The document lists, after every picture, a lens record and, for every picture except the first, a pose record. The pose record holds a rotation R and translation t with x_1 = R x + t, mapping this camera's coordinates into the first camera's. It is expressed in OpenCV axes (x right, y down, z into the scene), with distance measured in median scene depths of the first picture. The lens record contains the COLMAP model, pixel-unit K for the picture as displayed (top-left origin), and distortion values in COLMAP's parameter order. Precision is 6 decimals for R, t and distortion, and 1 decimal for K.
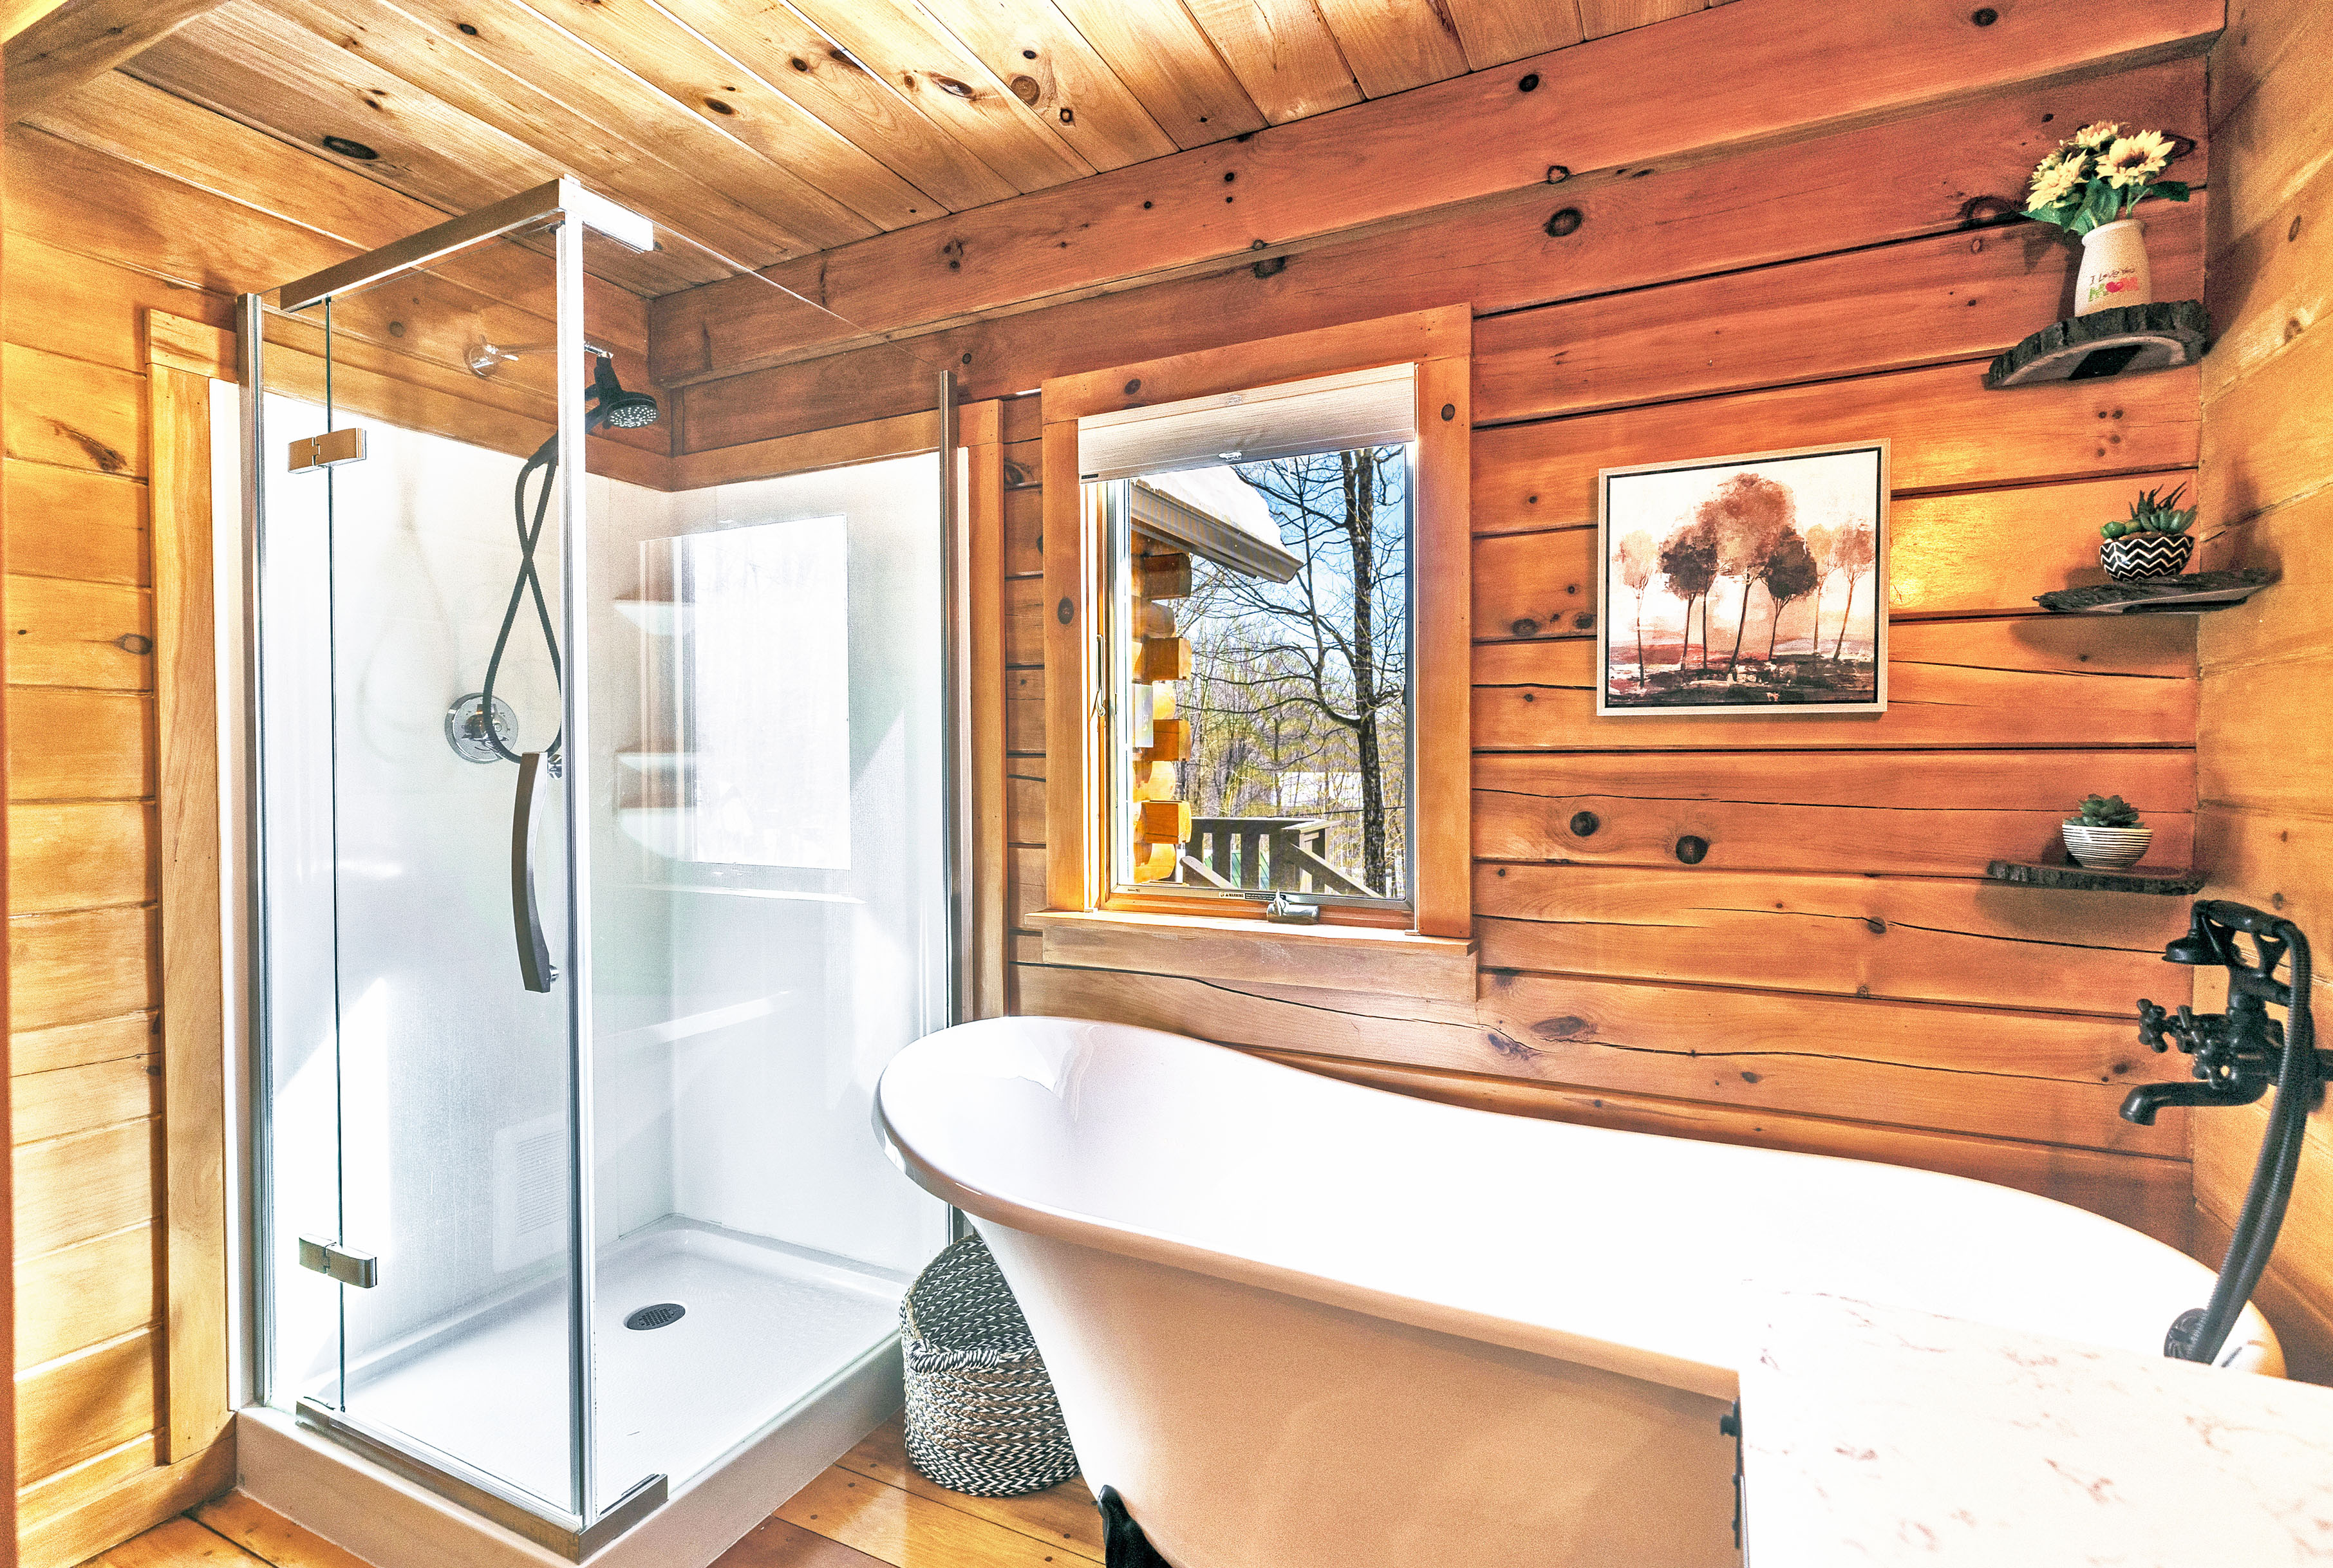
lens RADIAL K [[1090.9, 0, 1171.2], [0, 1090.9, 778.4], [0, 0, 1]] dist [0.000839, 0.000143]
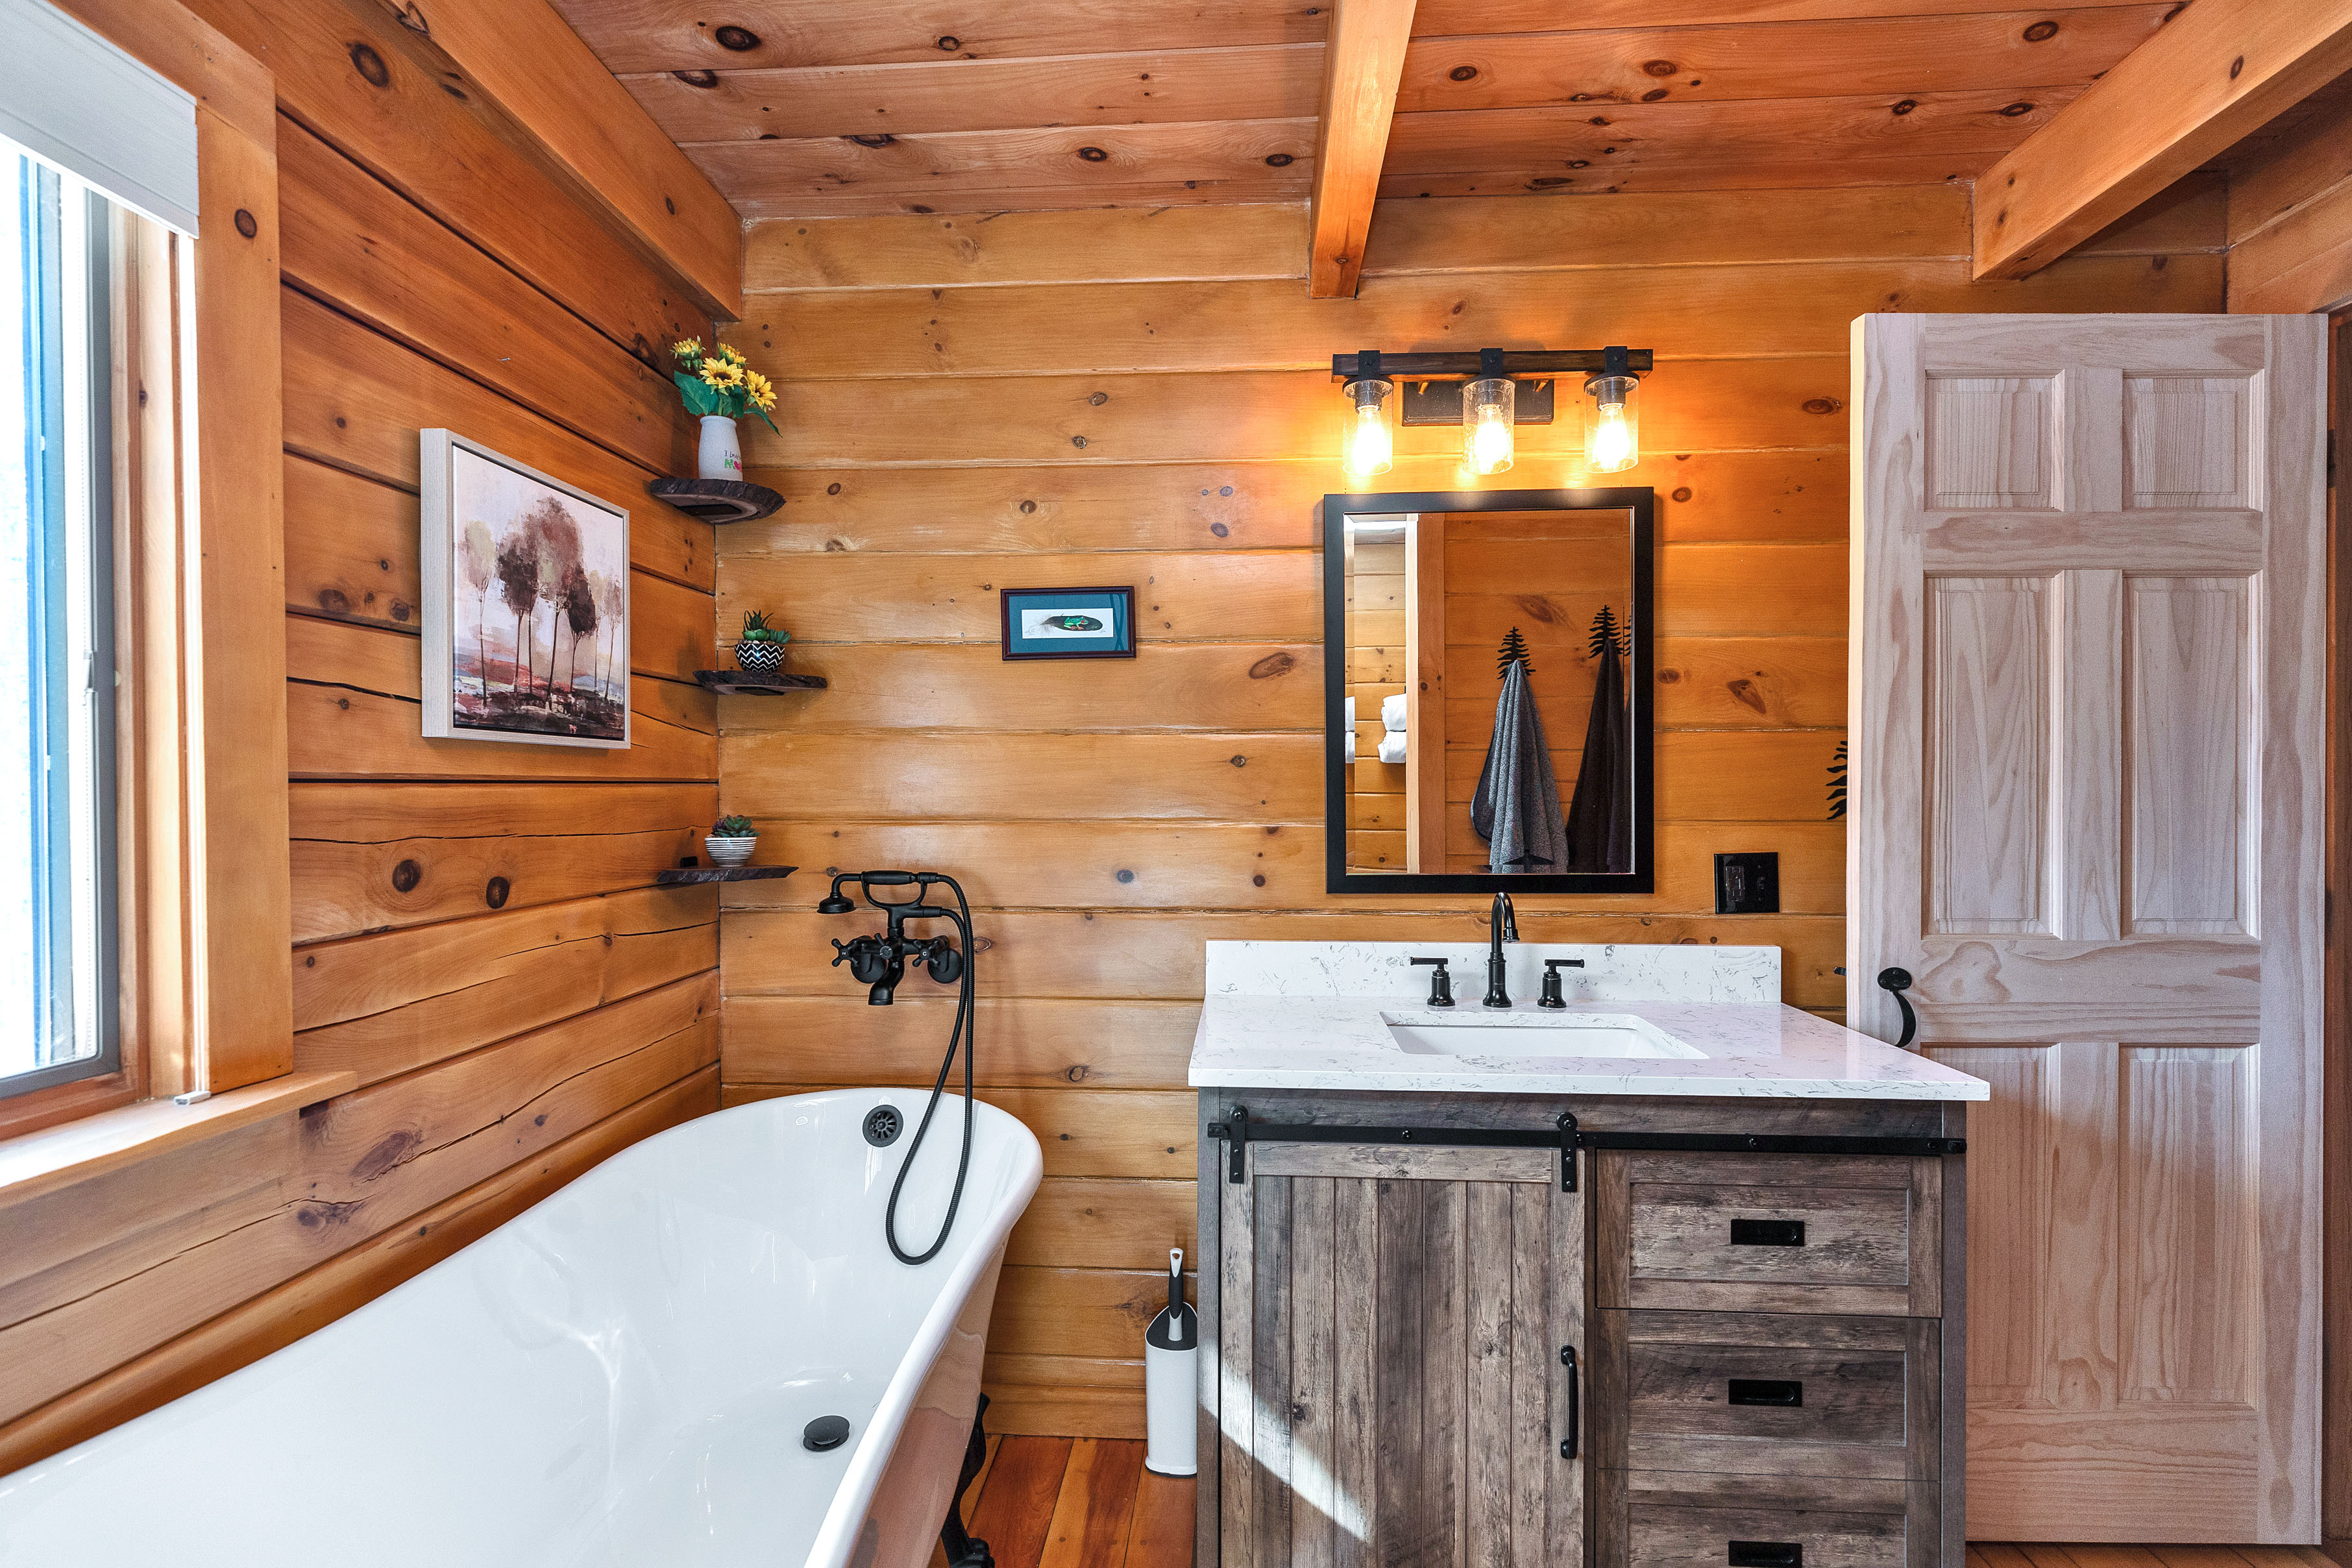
lens RADIAL K [[1065.6, 0, 1181.2], [0, 1065.6, 792.6], [0, 0, 1]] dist [-0.002455, 0.000627]
pose [[-0.391103, -0.002968, 0.920342, -0.550635], [0.016307, 0.999815, 0.010154, -0.016274], [-0.920203, 0.018979, -0.390982, 0.832386]]
